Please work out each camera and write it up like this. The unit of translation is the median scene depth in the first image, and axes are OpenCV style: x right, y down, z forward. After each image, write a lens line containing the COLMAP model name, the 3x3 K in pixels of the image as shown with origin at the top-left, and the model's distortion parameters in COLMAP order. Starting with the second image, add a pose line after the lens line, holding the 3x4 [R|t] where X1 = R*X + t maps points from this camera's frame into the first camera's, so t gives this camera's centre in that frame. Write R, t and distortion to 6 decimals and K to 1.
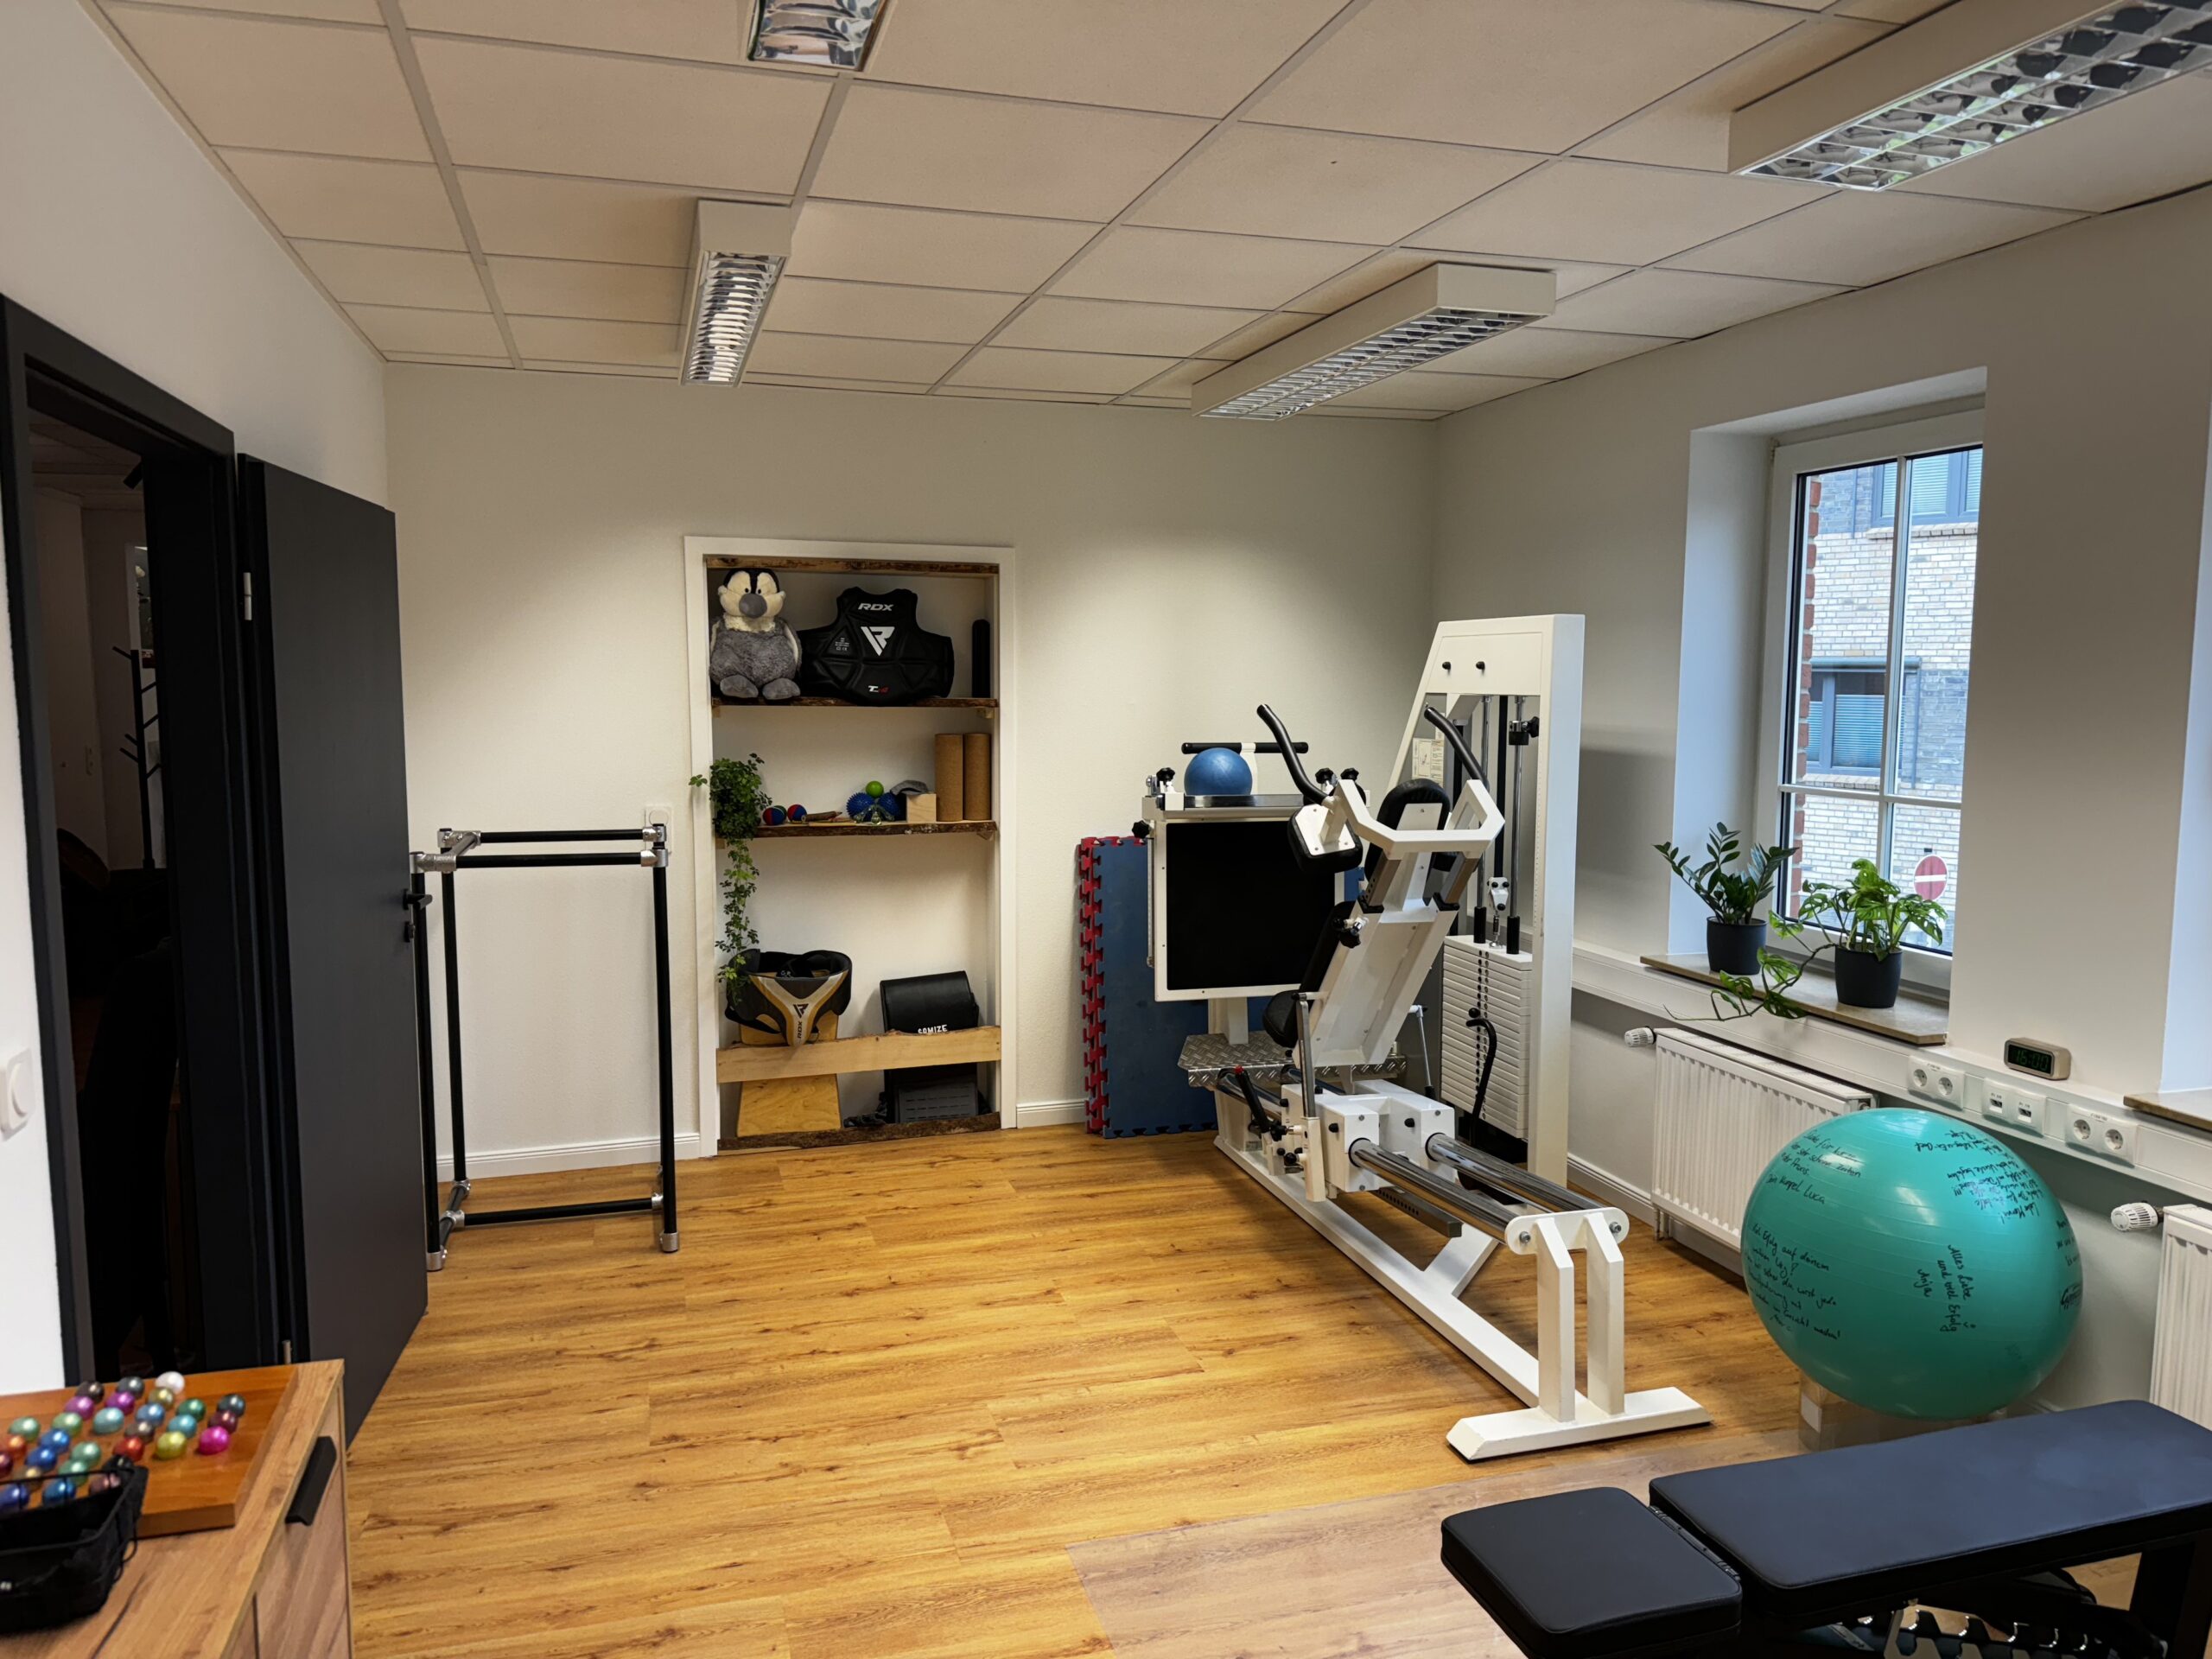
lens RADIAL K [[1561.0, 0, 1106.0], [0, 1561.0, 829.5], [0, 0, 1]] dist [0.003011, 0.002407]
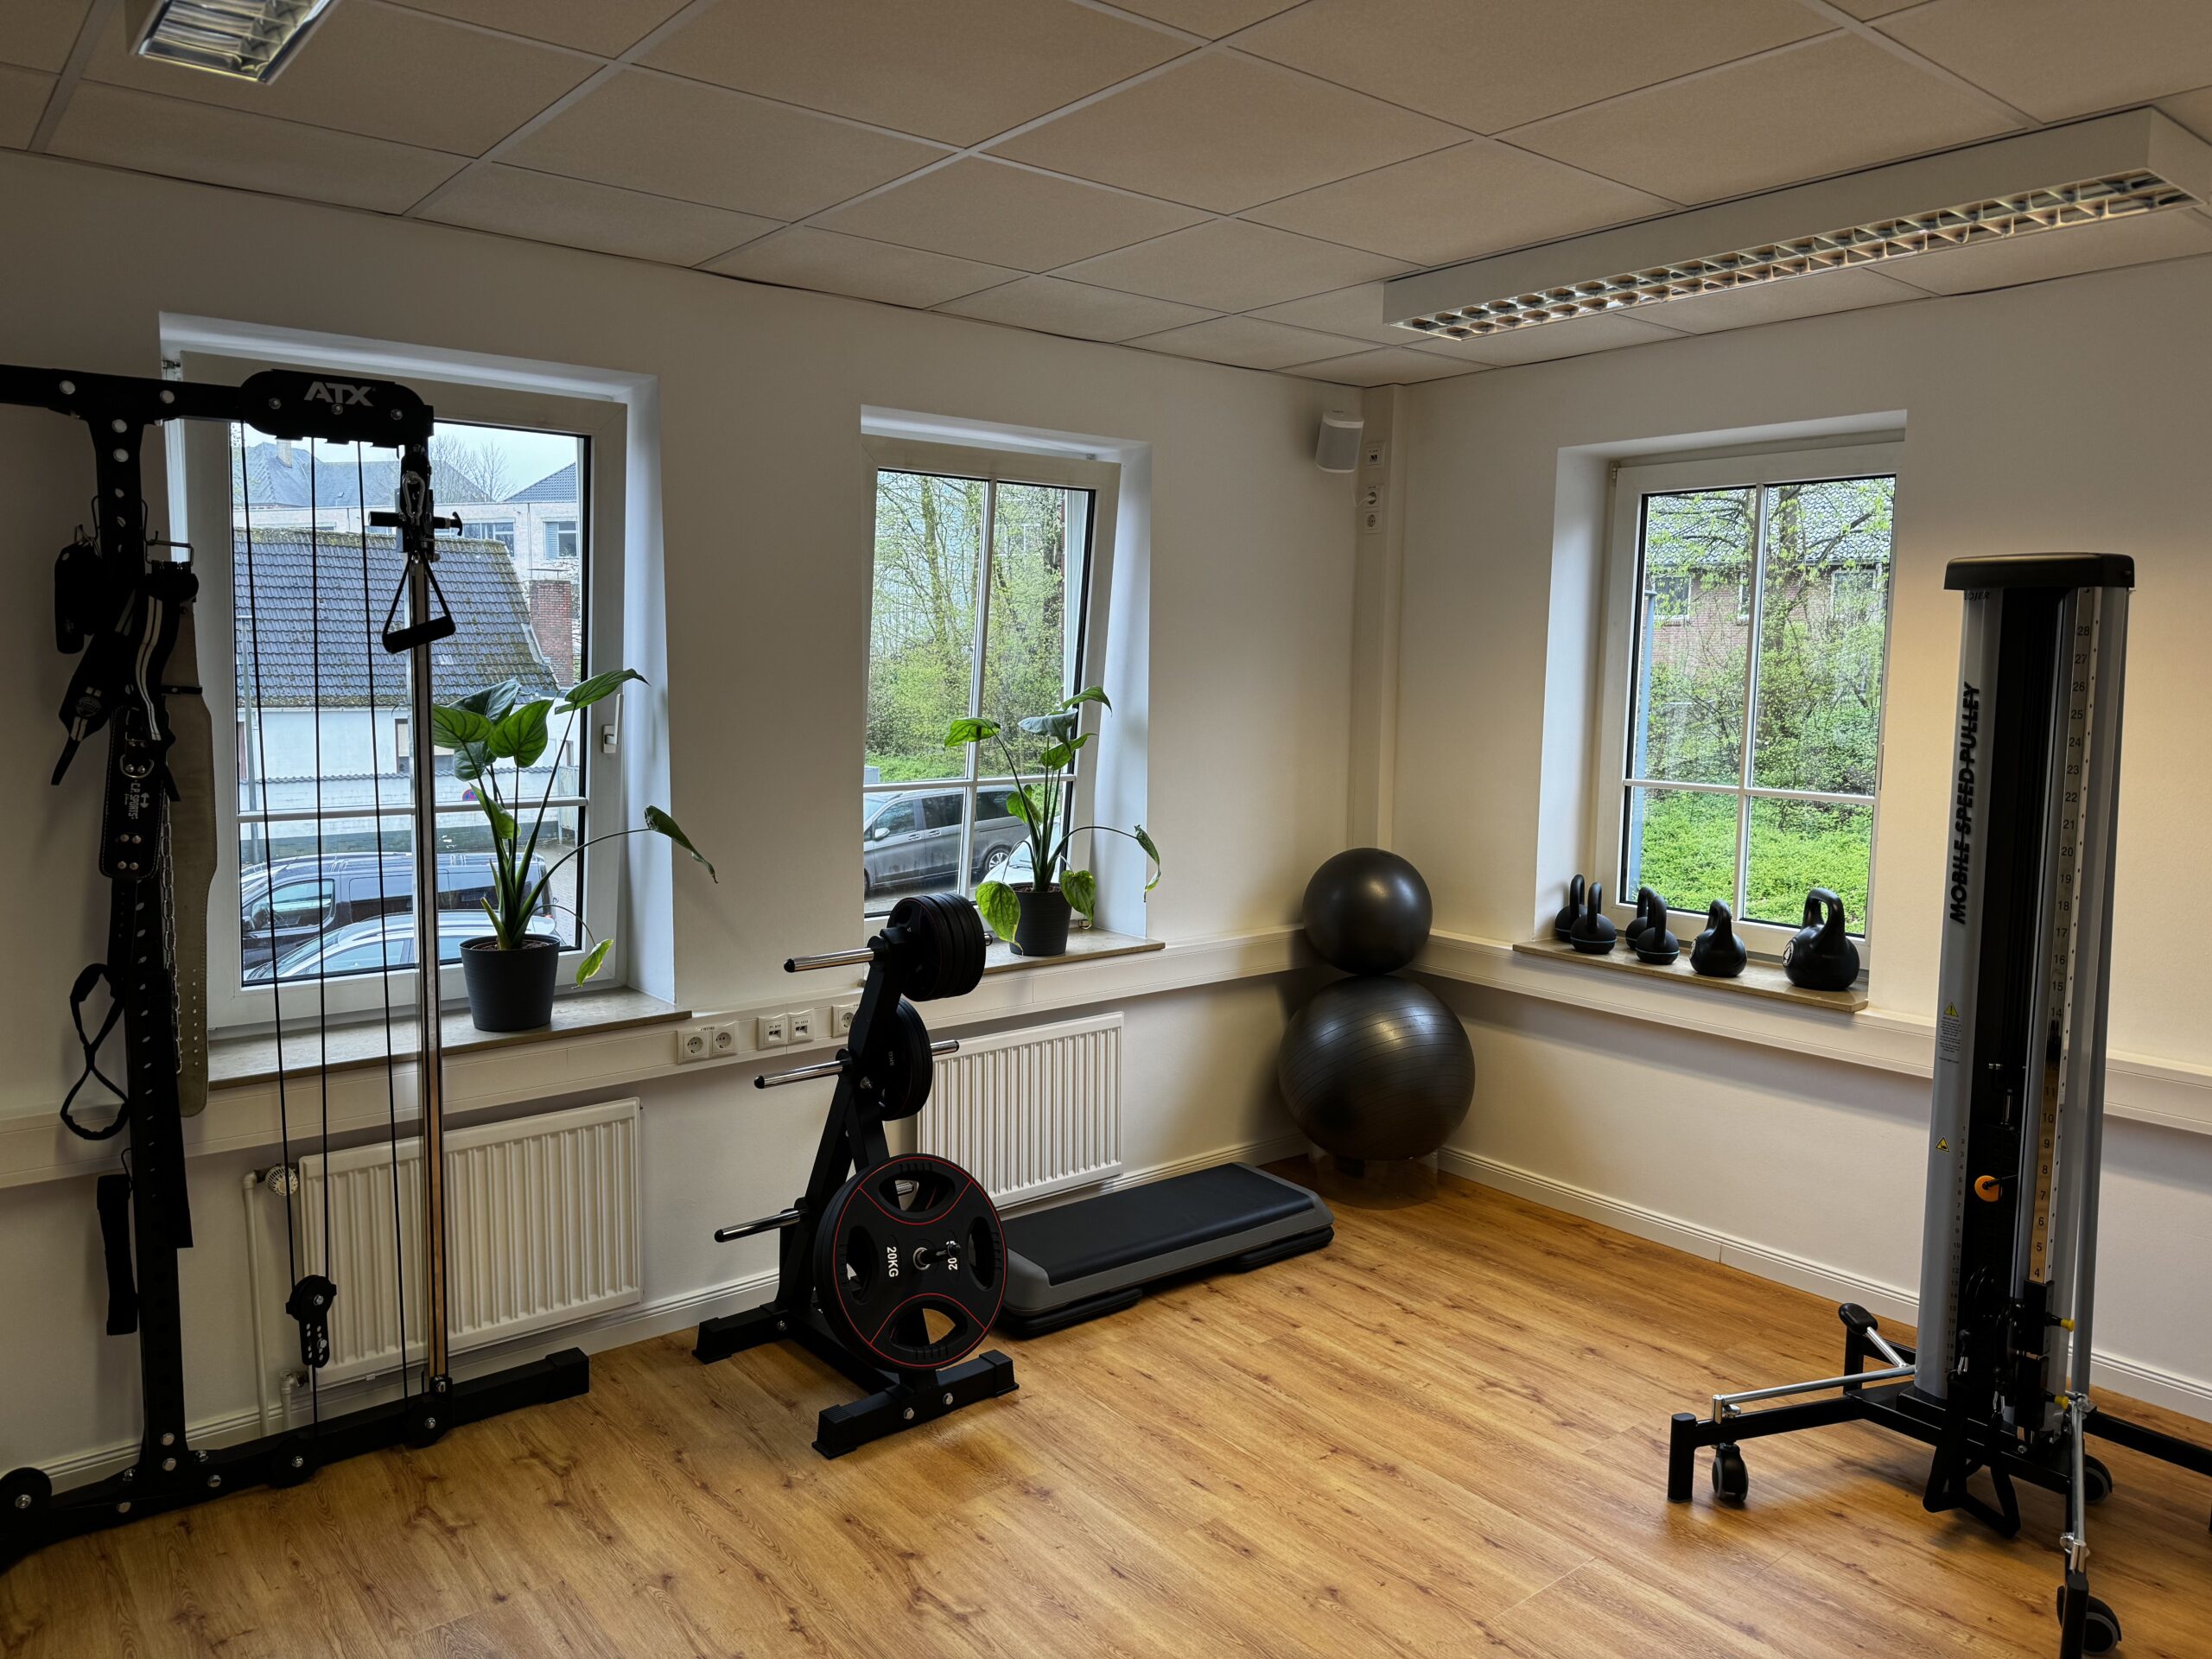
lens RADIAL K [[1561.0, 0, 1106.0], [0, 1561.0, 829.5], [0, 0, 1]] dist [0.003011, 0.002407]
pose [[0.923083, -0.041451, 0.382361, -0.323846], [0.039482, 0.999136, 0.012998, -0.021918], [-0.382569, 0.003099, 0.923922, 0.137140]]
